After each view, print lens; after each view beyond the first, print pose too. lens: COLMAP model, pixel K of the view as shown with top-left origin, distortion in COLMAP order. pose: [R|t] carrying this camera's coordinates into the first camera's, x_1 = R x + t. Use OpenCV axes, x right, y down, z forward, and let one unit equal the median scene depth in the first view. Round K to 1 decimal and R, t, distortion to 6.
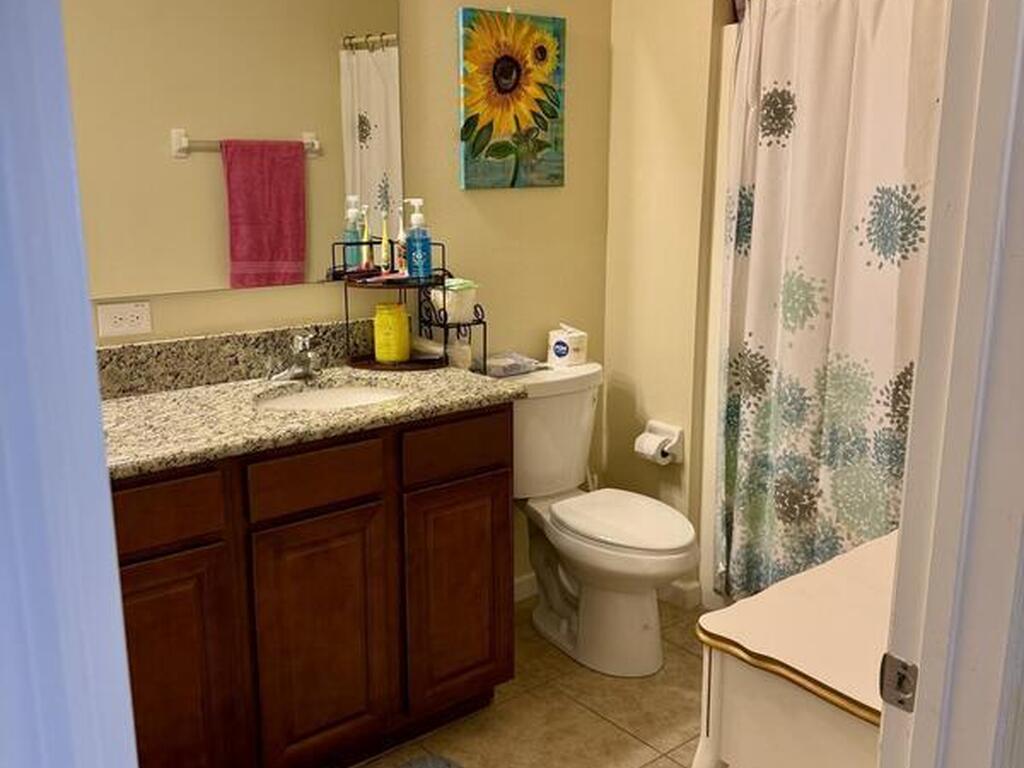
lens RADIAL K [[948.4, 0, 512.0], [0, 948.4, 384.0], [0, 0, 1]] dist [0.128809, -0.256119]
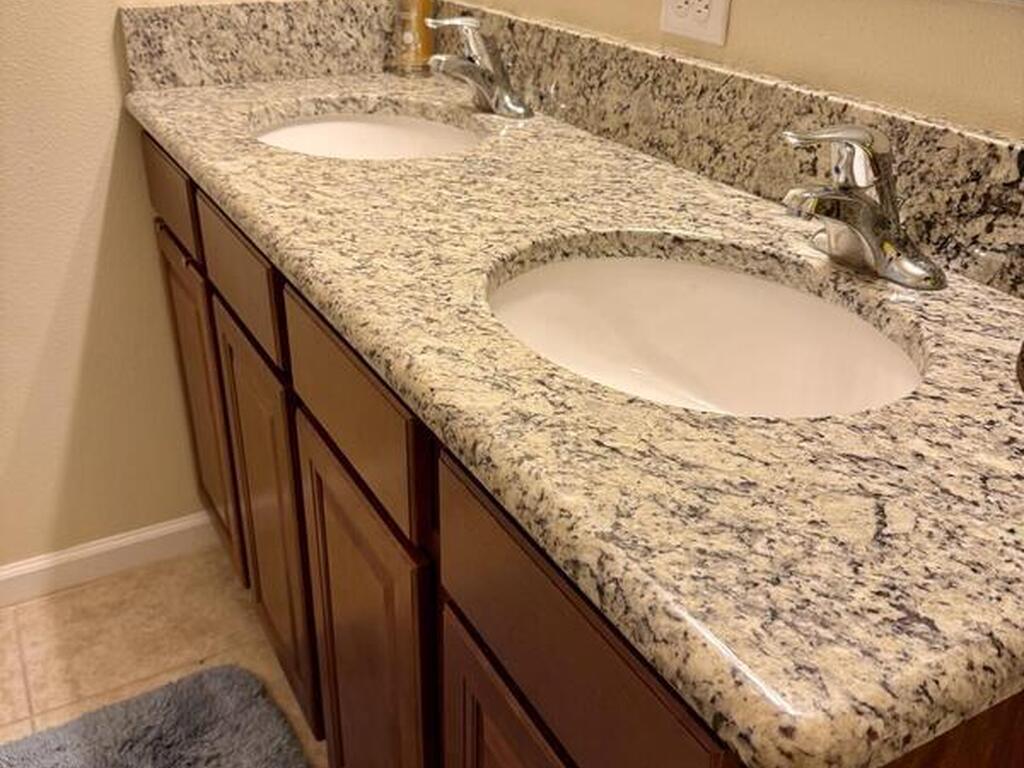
lens RADIAL K [[948.4, 0, 512.0], [0, 948.4, 384.0], [0, 0, 1]] dist [0.128809, -0.256119]
pose [[-0.144950, 0.464003, -0.873894, 0.137094], [-0.243567, 0.839309, 0.486040, -0.118598], [0.958991, 0.283303, -0.008642, 0.943400]]
